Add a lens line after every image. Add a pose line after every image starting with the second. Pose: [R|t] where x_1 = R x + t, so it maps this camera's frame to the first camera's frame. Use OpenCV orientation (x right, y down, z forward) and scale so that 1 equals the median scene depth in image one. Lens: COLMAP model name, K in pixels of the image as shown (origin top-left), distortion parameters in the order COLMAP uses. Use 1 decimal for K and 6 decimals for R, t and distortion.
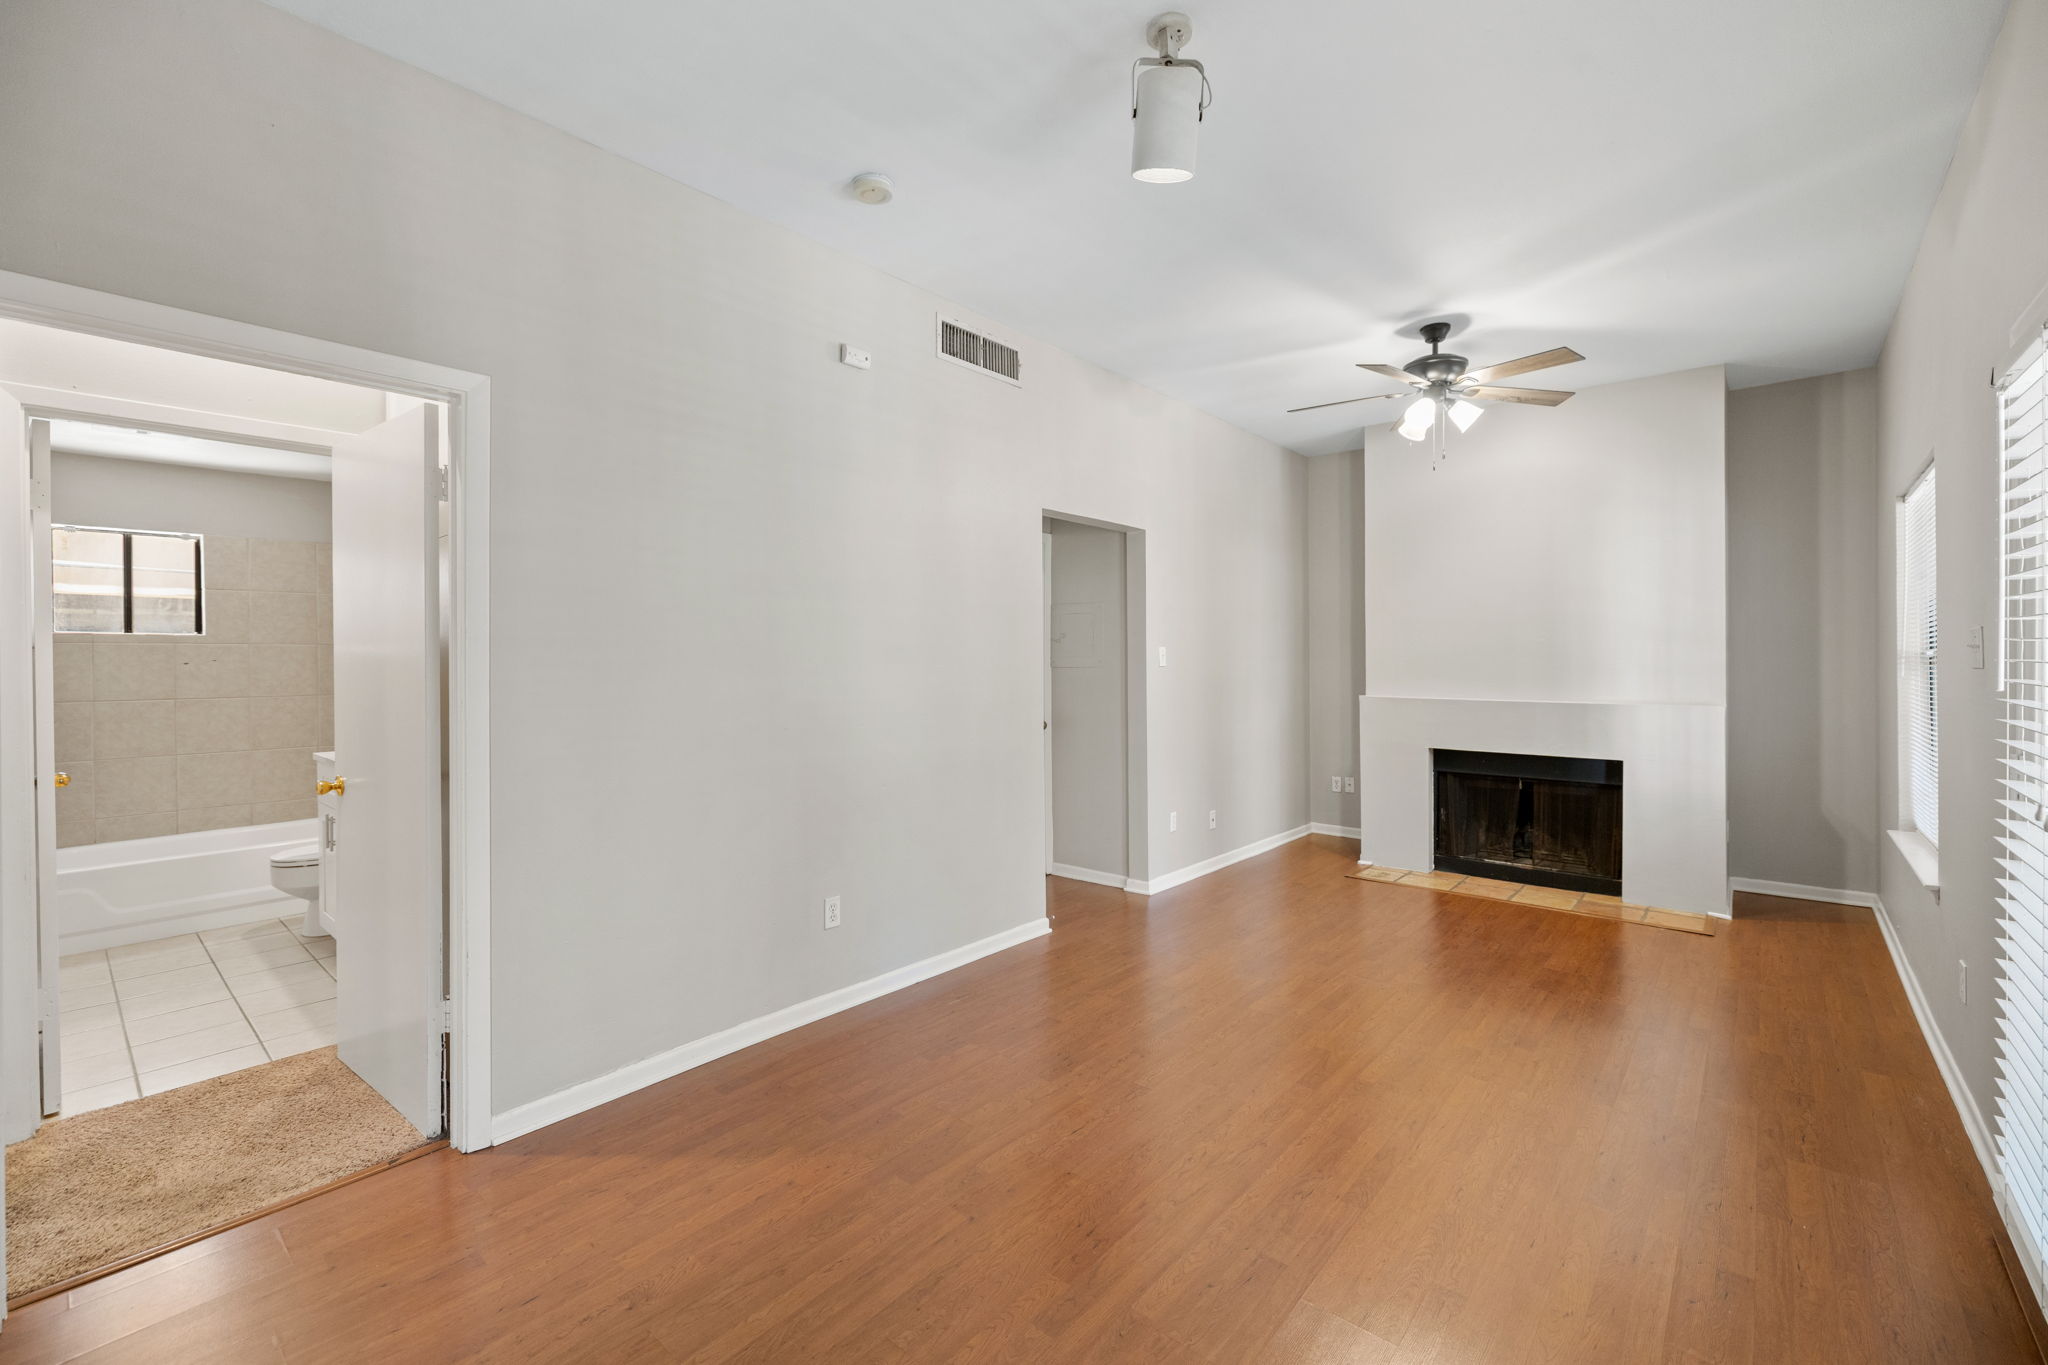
lens RADIAL K [[858.3, 0, 1019.8], [0, 858.3, 659.8], [0, 0, 1]] dist [0.000826, -0.000315]
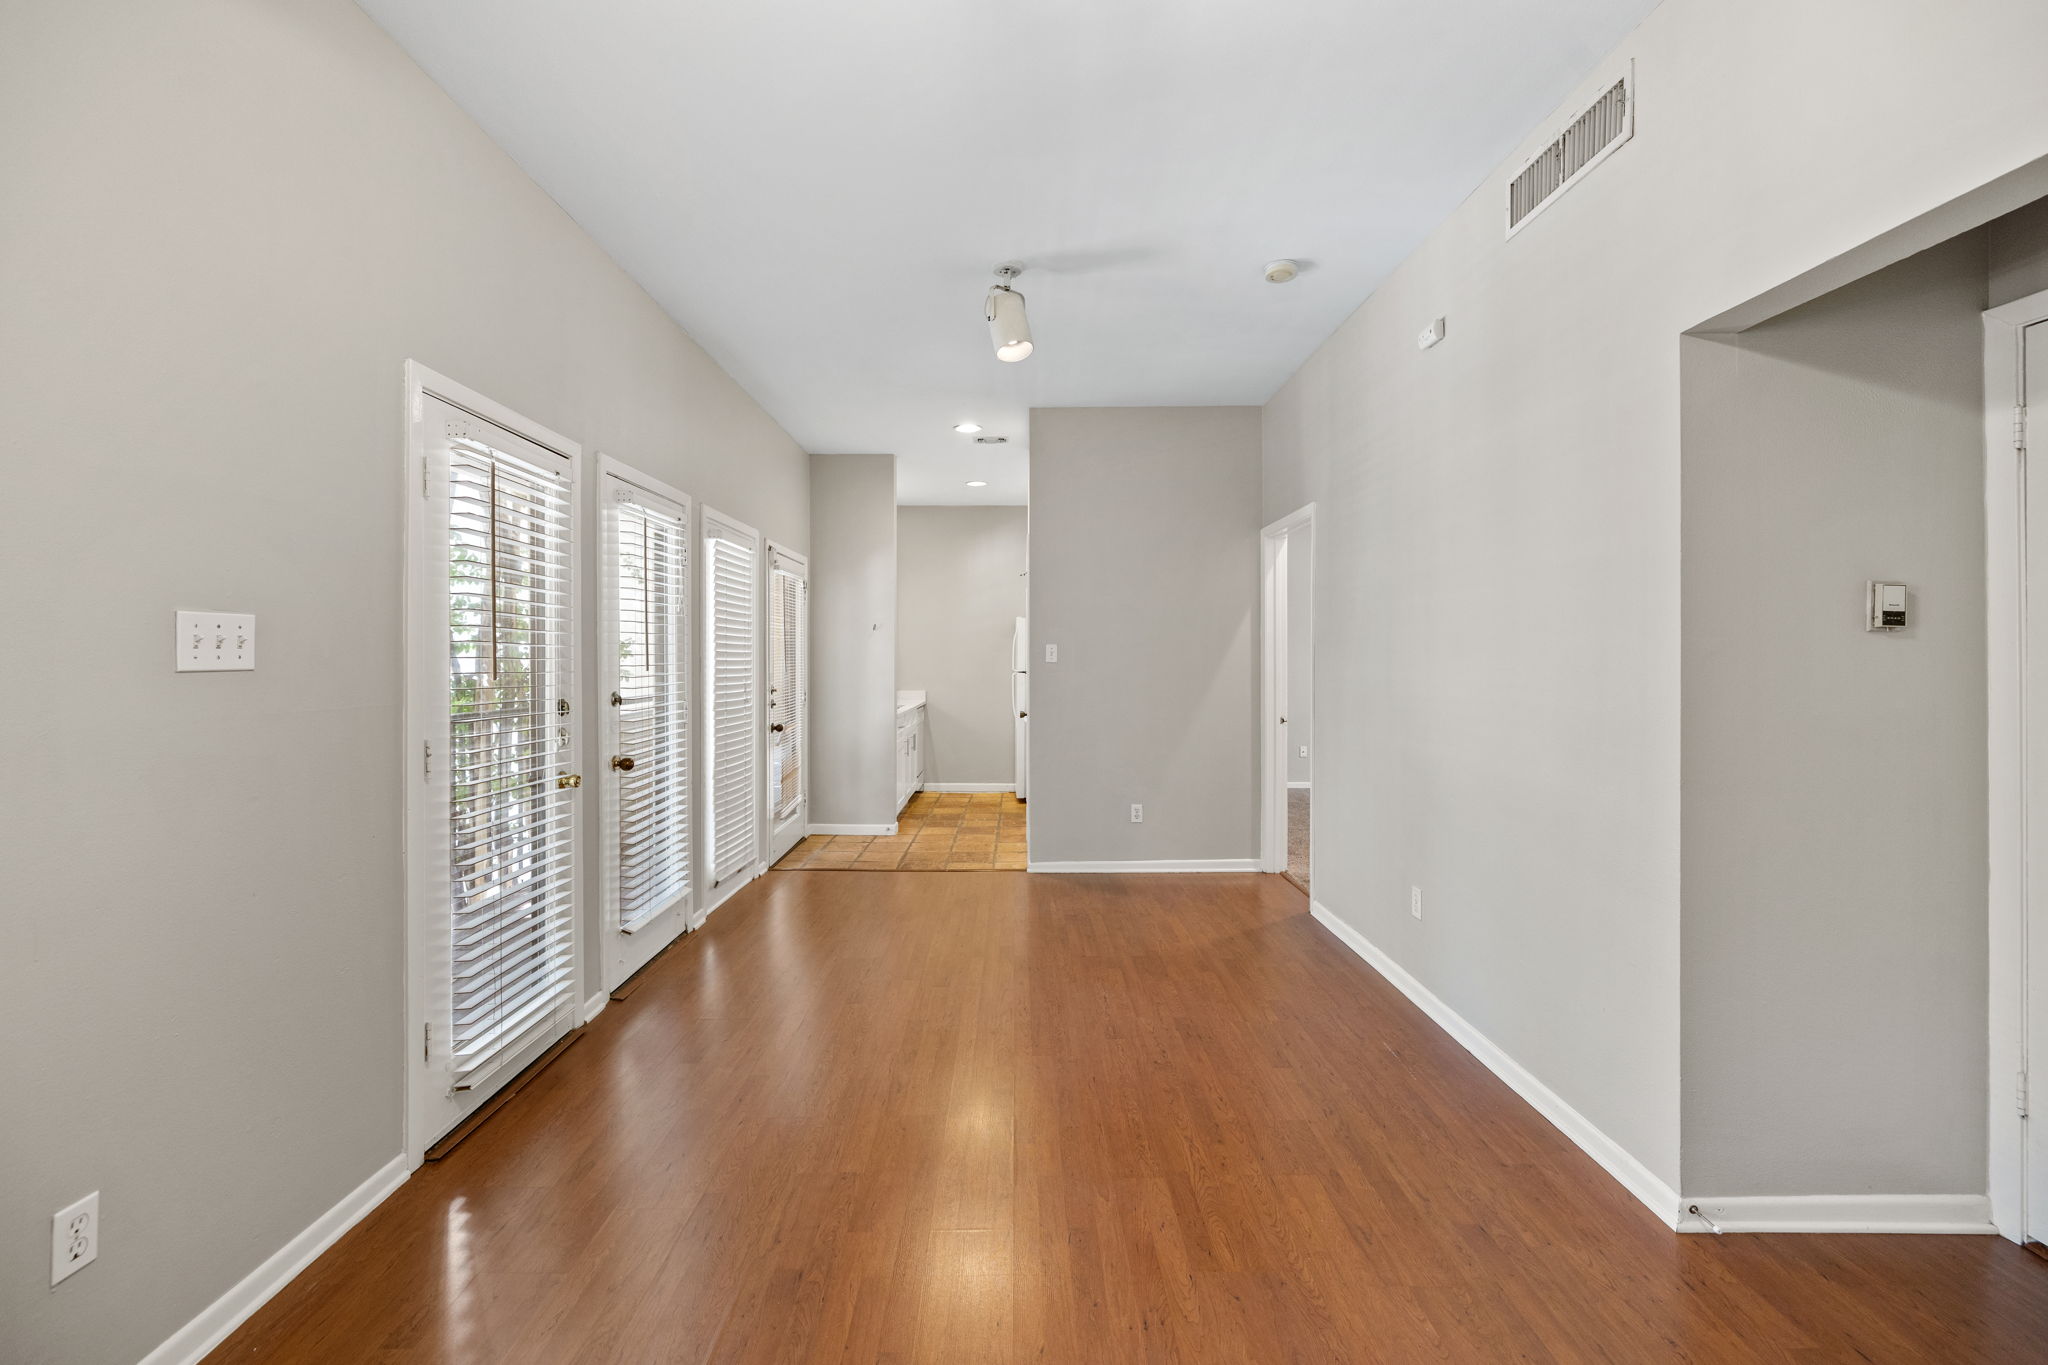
lens RADIAL K [[858.3, 0, 1019.8], [0, 858.3, 659.8], [0, 0, 1]] dist [0.000826, -0.000315]
pose [[-0.751632, 0.006022, -0.659555, 0.589040], [0.003701, 0.999981, 0.004912, 0.000480], [0.659572, 0.001251, -0.751640, 1.069119]]
